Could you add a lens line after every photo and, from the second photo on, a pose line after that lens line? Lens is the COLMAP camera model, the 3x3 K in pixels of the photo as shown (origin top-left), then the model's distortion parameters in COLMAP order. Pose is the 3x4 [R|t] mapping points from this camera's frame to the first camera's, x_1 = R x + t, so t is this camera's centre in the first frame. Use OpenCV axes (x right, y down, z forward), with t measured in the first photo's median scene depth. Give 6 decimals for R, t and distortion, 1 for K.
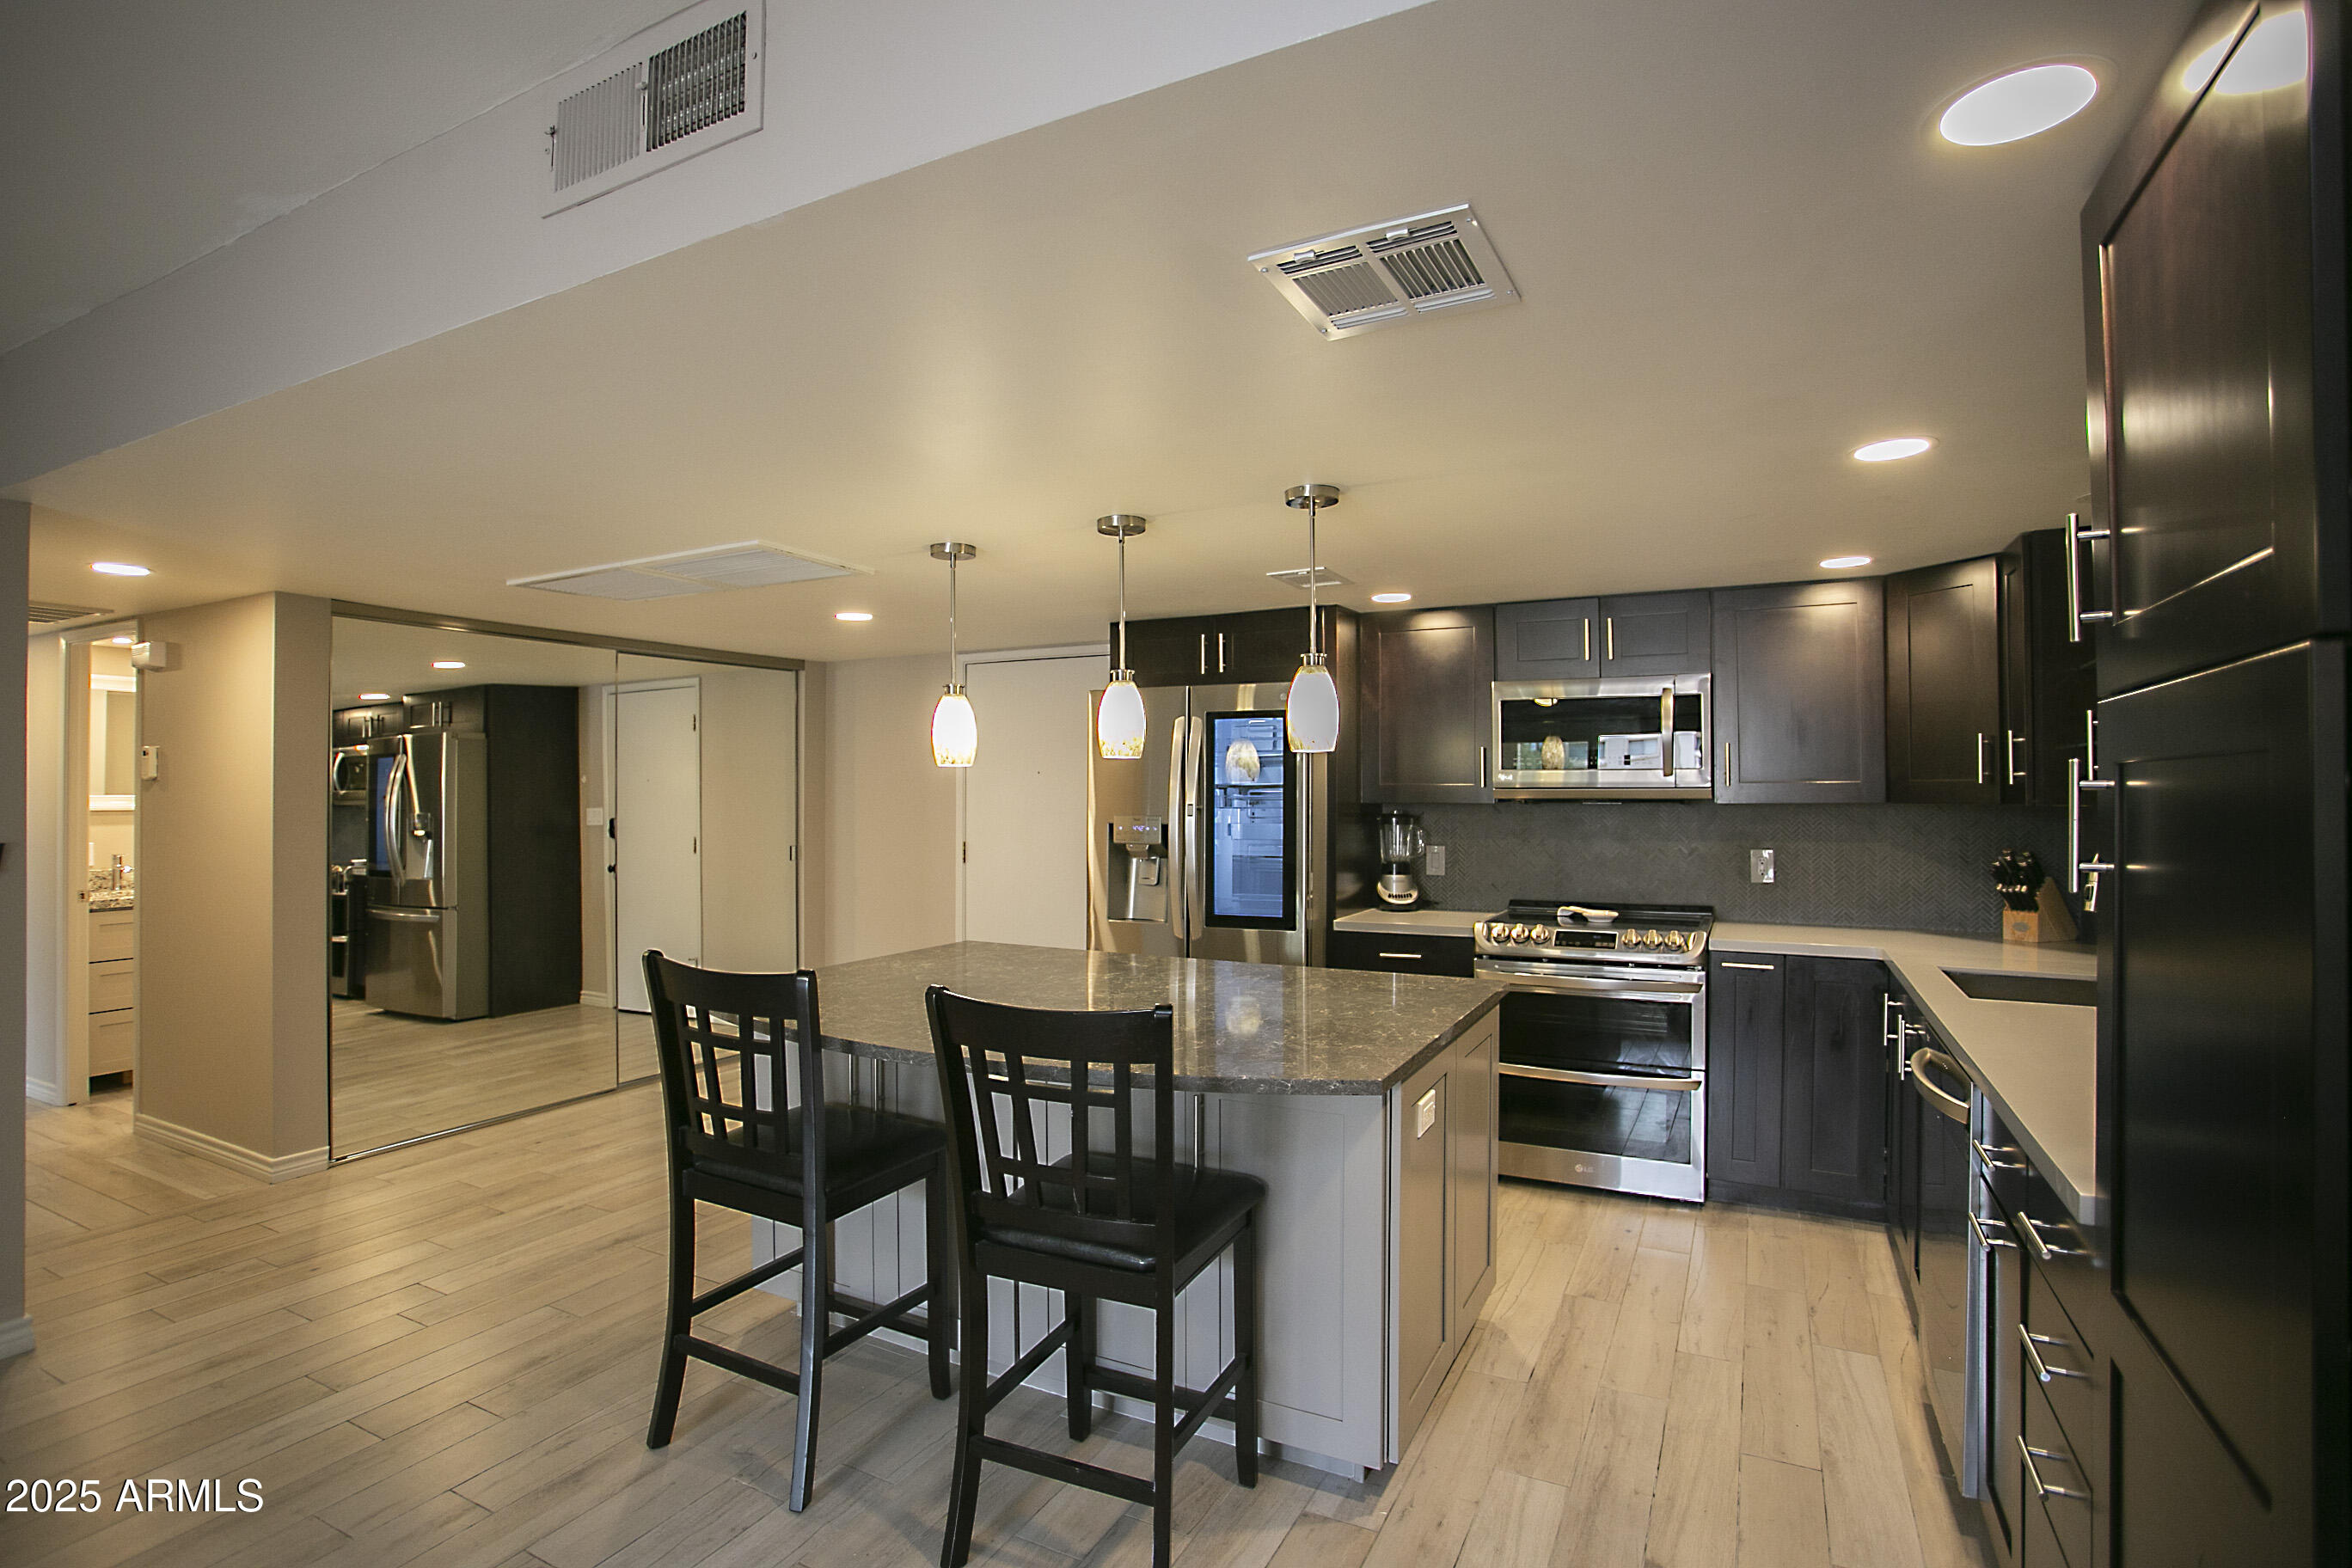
lens RADIAL K [[1146.6, 0, 1156.9], [0, 1146.6, 779.2], [0, 0, 1]] dist [-0.078094, 0.032461]
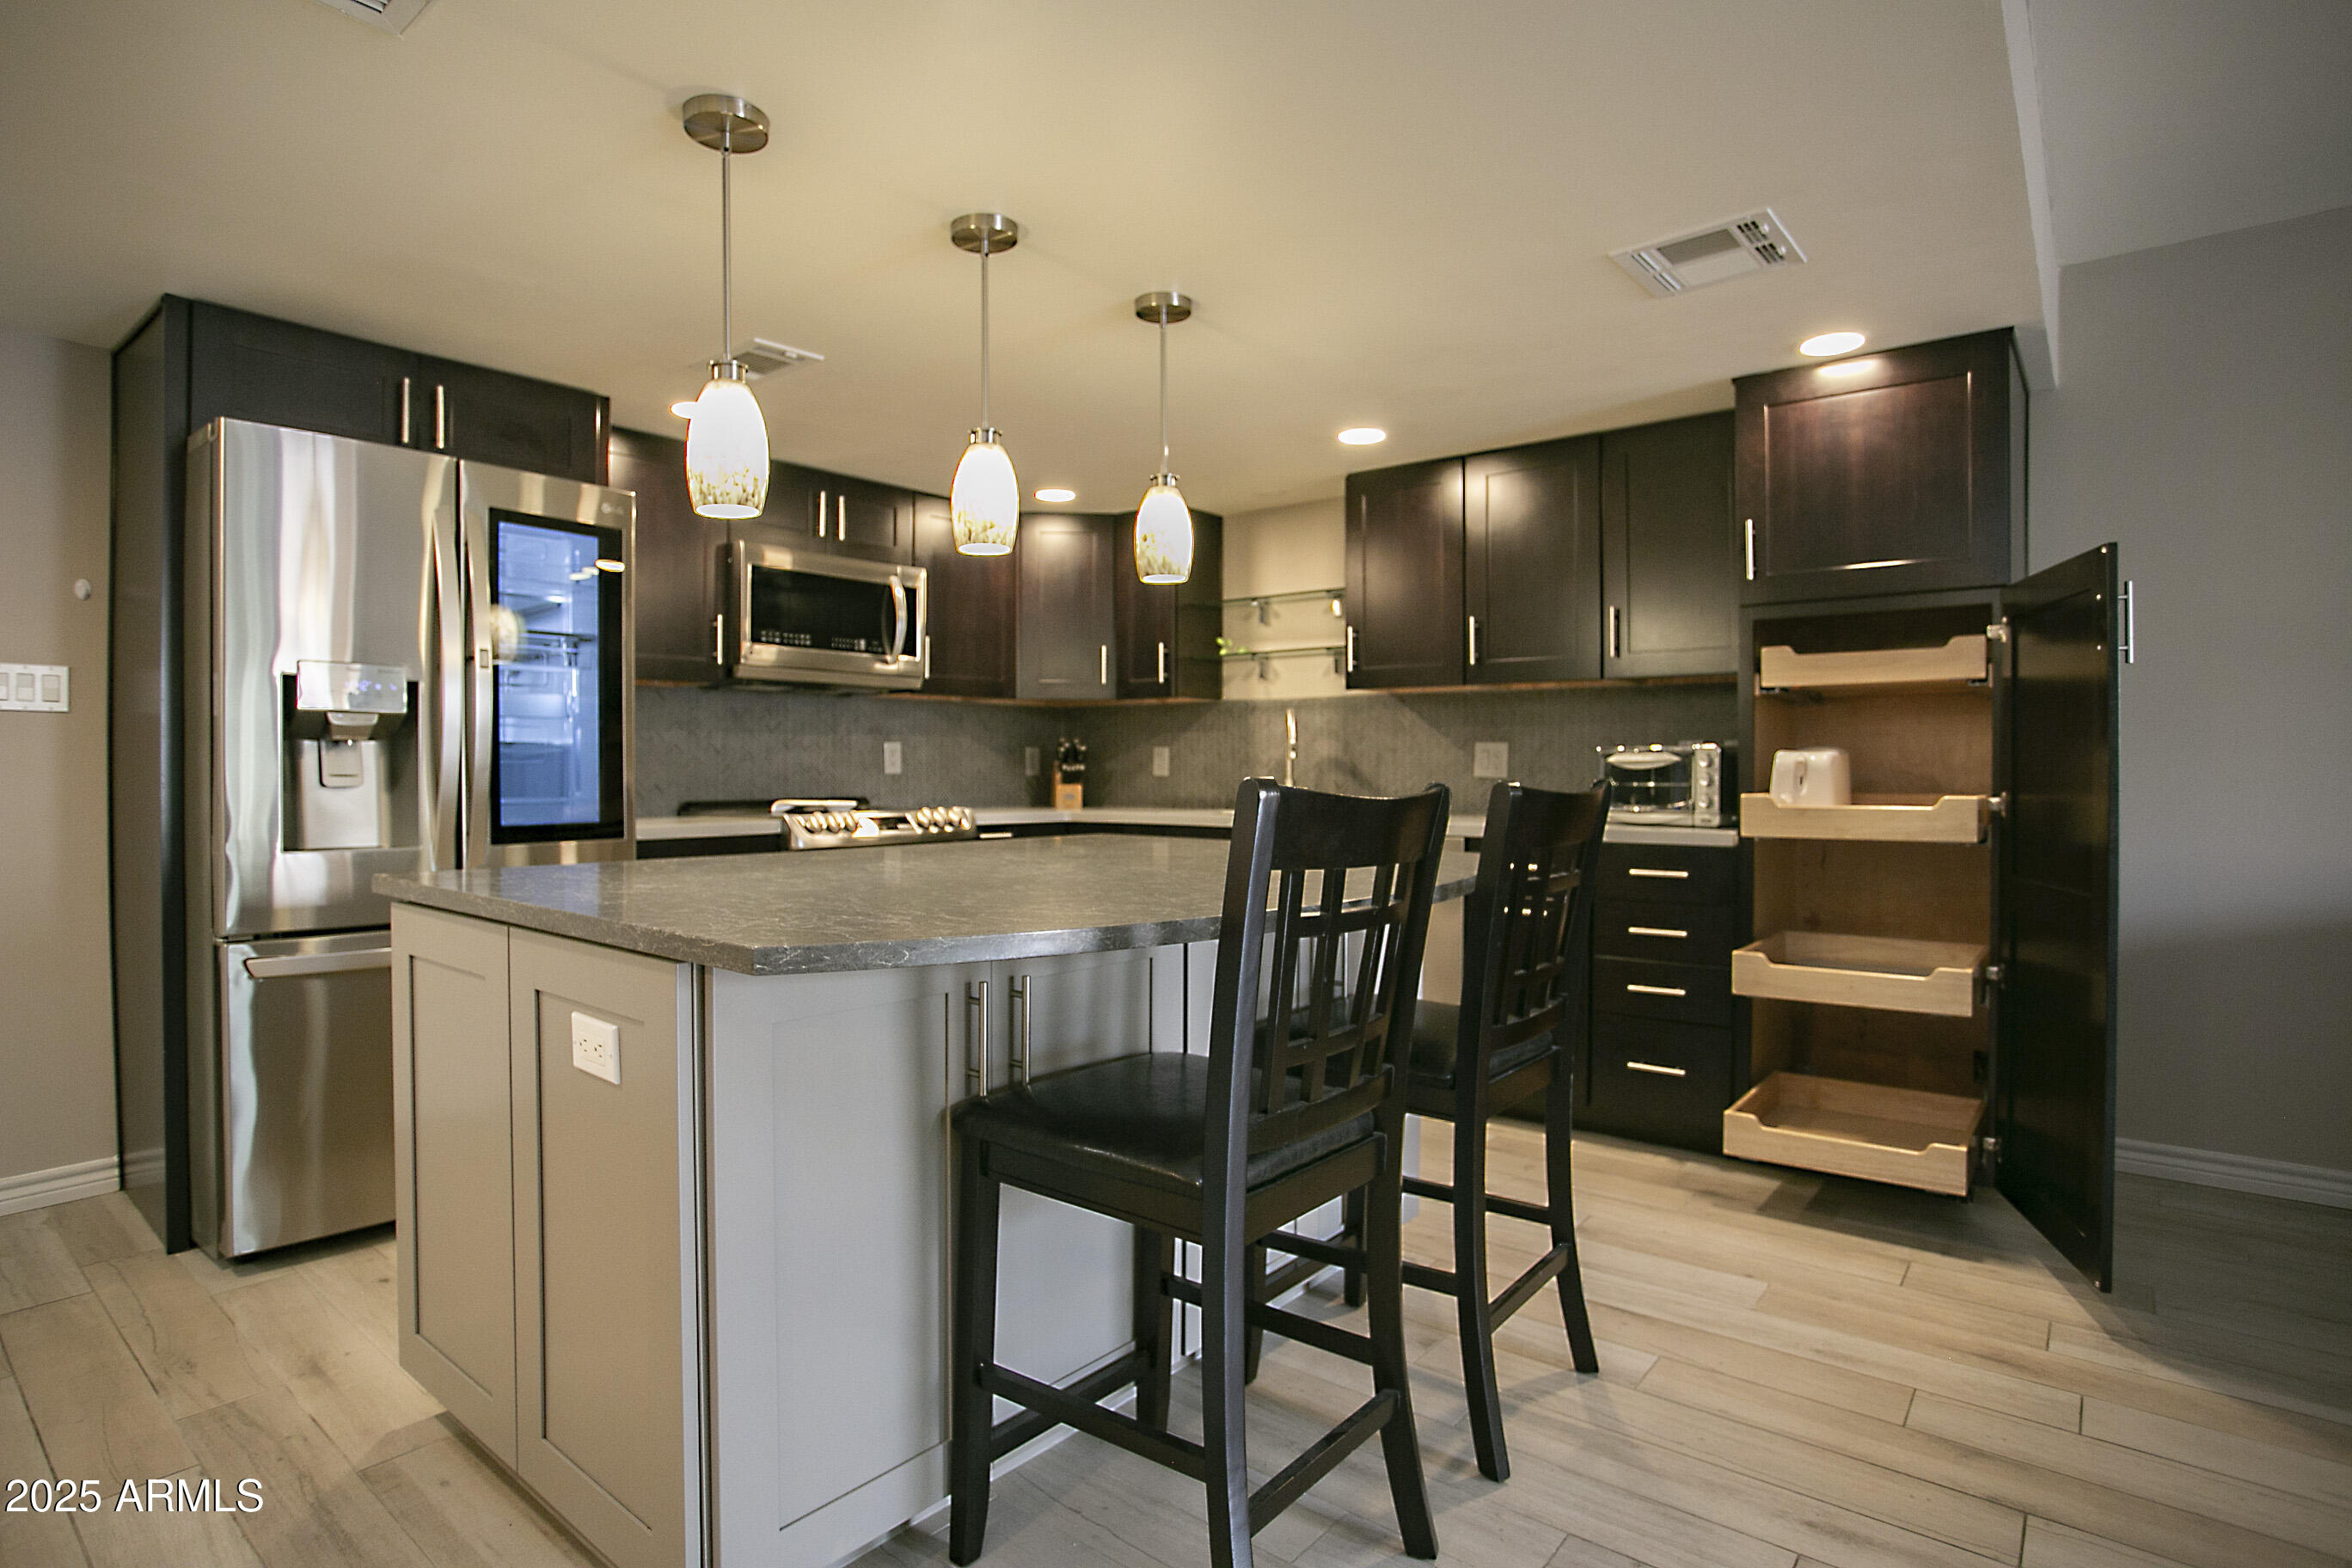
lens RADIAL K [[1202.1, 0, 1154.3], [0, 1202.1, 779.5], [0, 0, 1]] dist [-0.088795, 0.046326]
pose [[0.197808, -0.007670, 0.980211, -0.542501], [-0.012538, 0.999868, 0.010354, 0.084079], [-0.980161, -0.014338, 0.197686, 0.532508]]
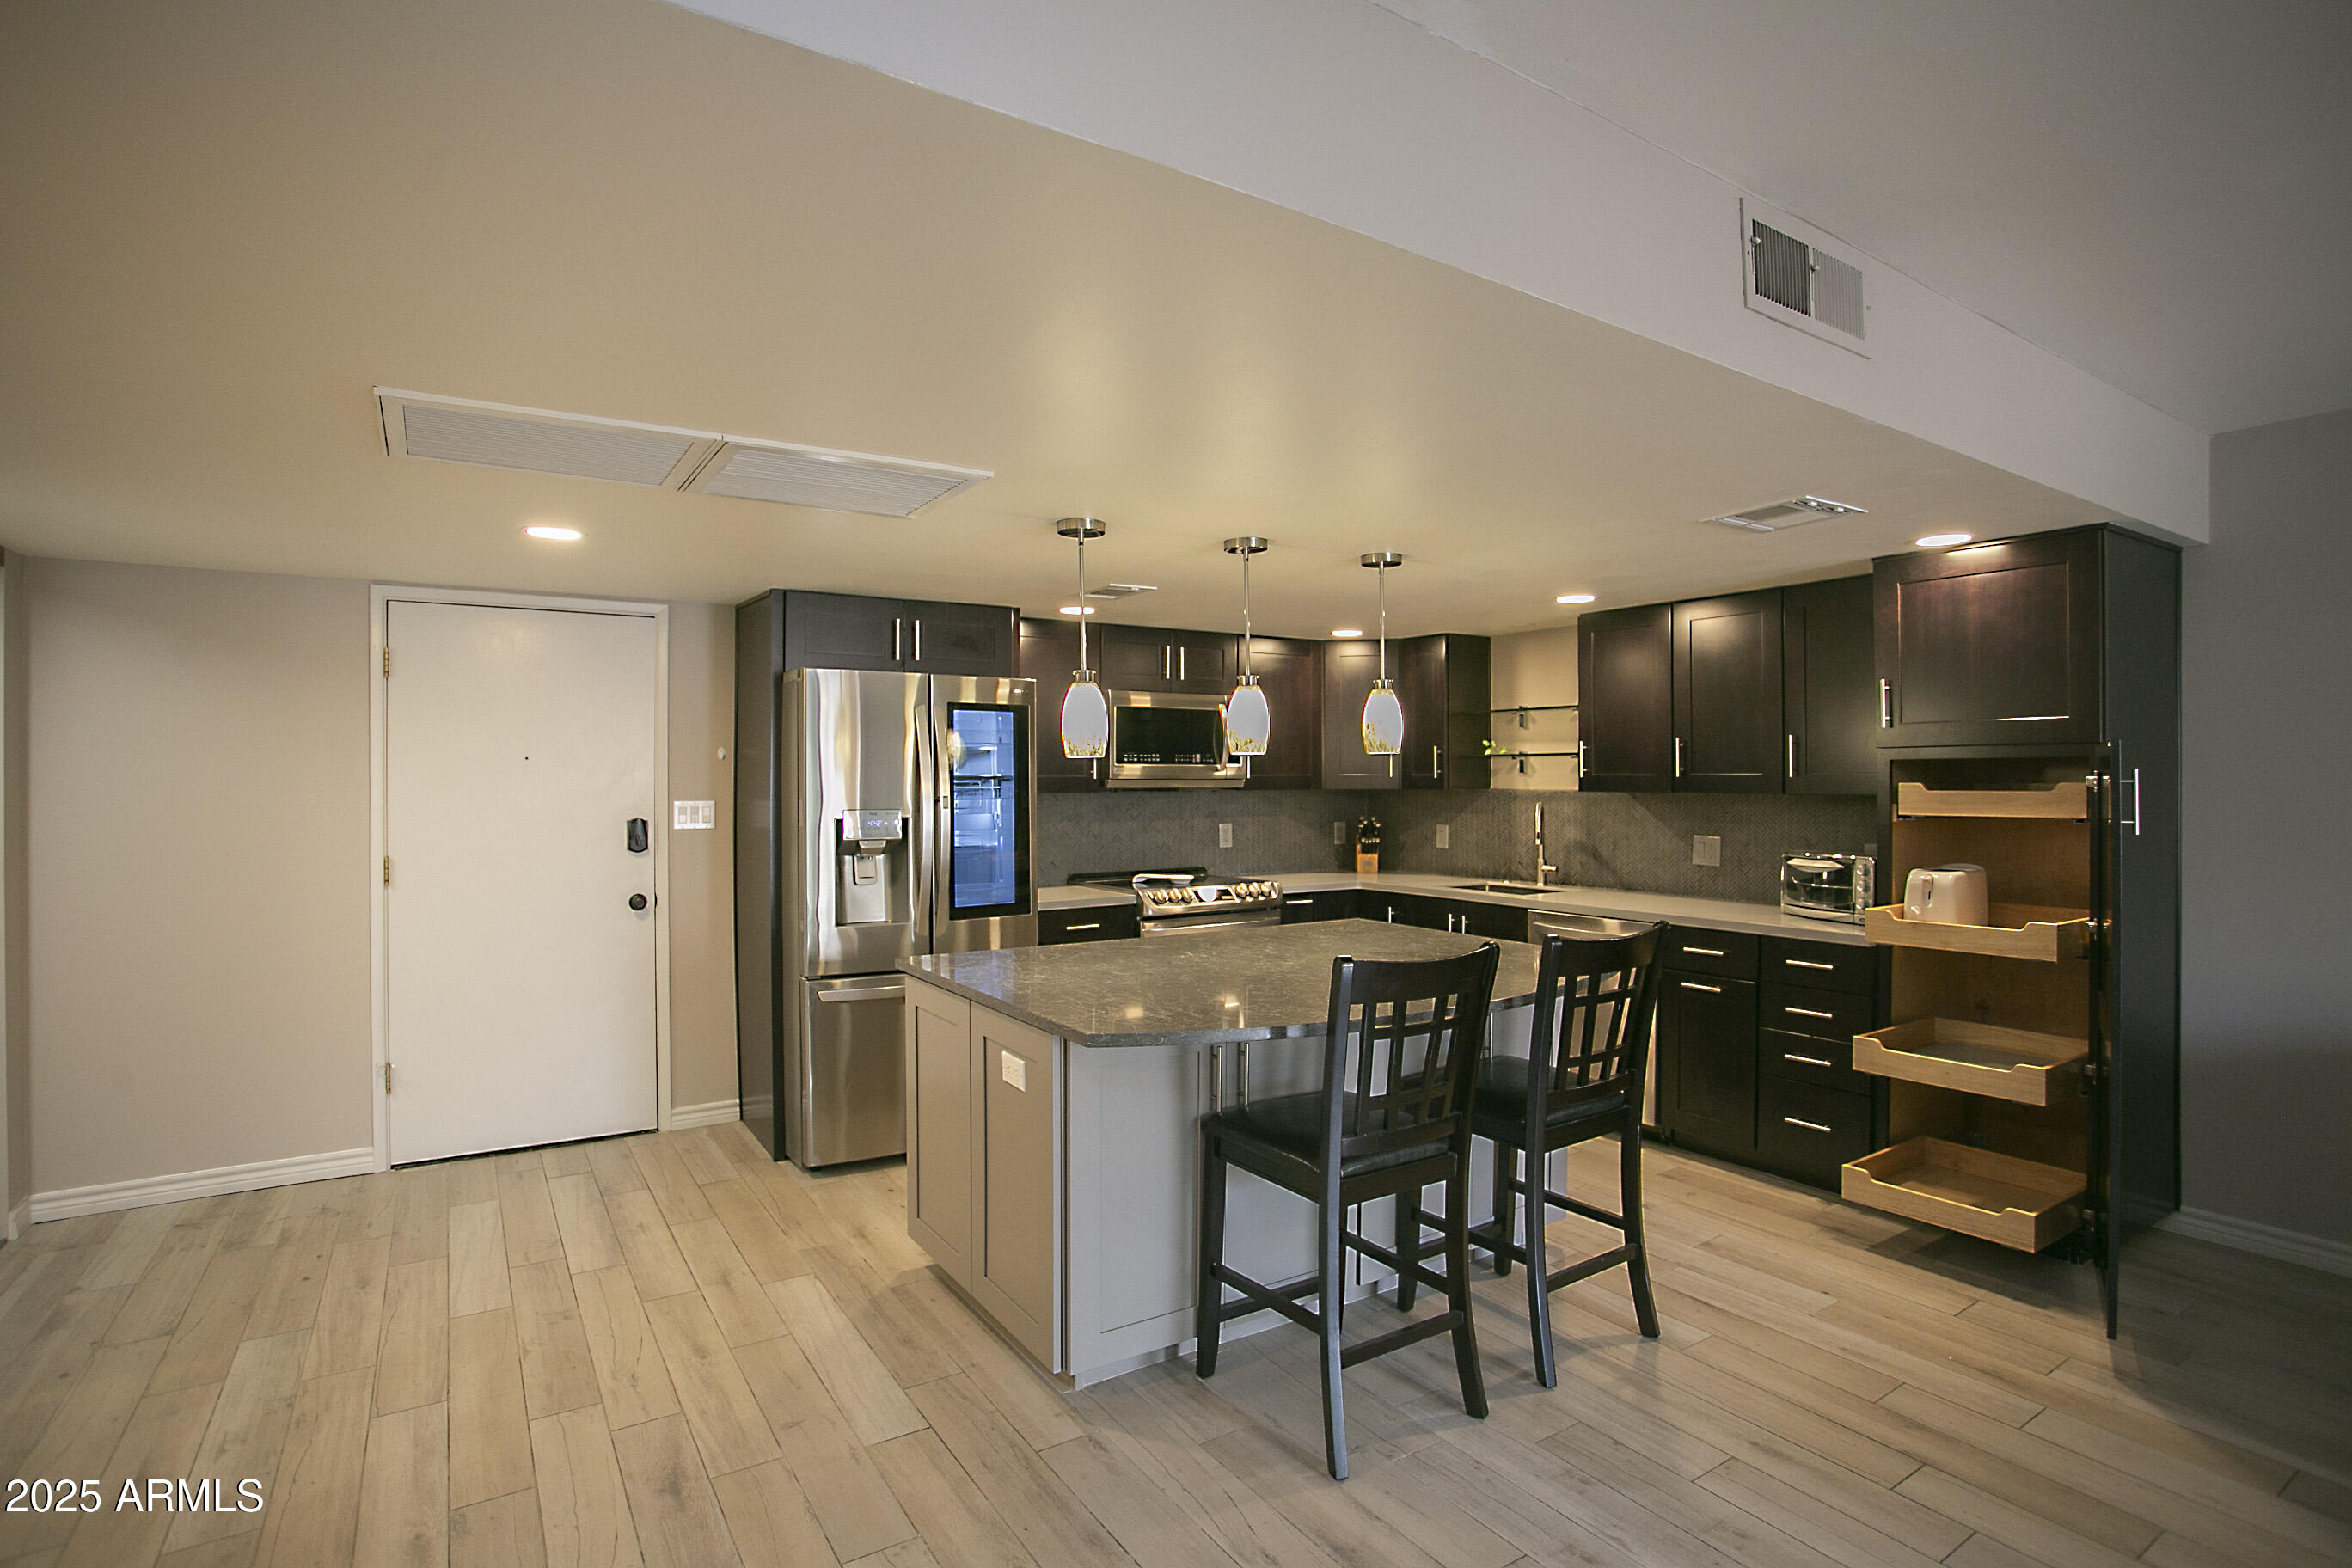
lens RADIAL K [[1146.6, 0, 1156.9], [0, 1146.6, 779.2], [0, 0, 1]] dist [-0.078094, 0.032461]
pose [[0.491579, -0.000939, 0.870832, -0.755312], [-0.008694, 0.999944, 0.005986, -0.000218], [-0.870790, -0.010513, 0.491544, 0.376911]]
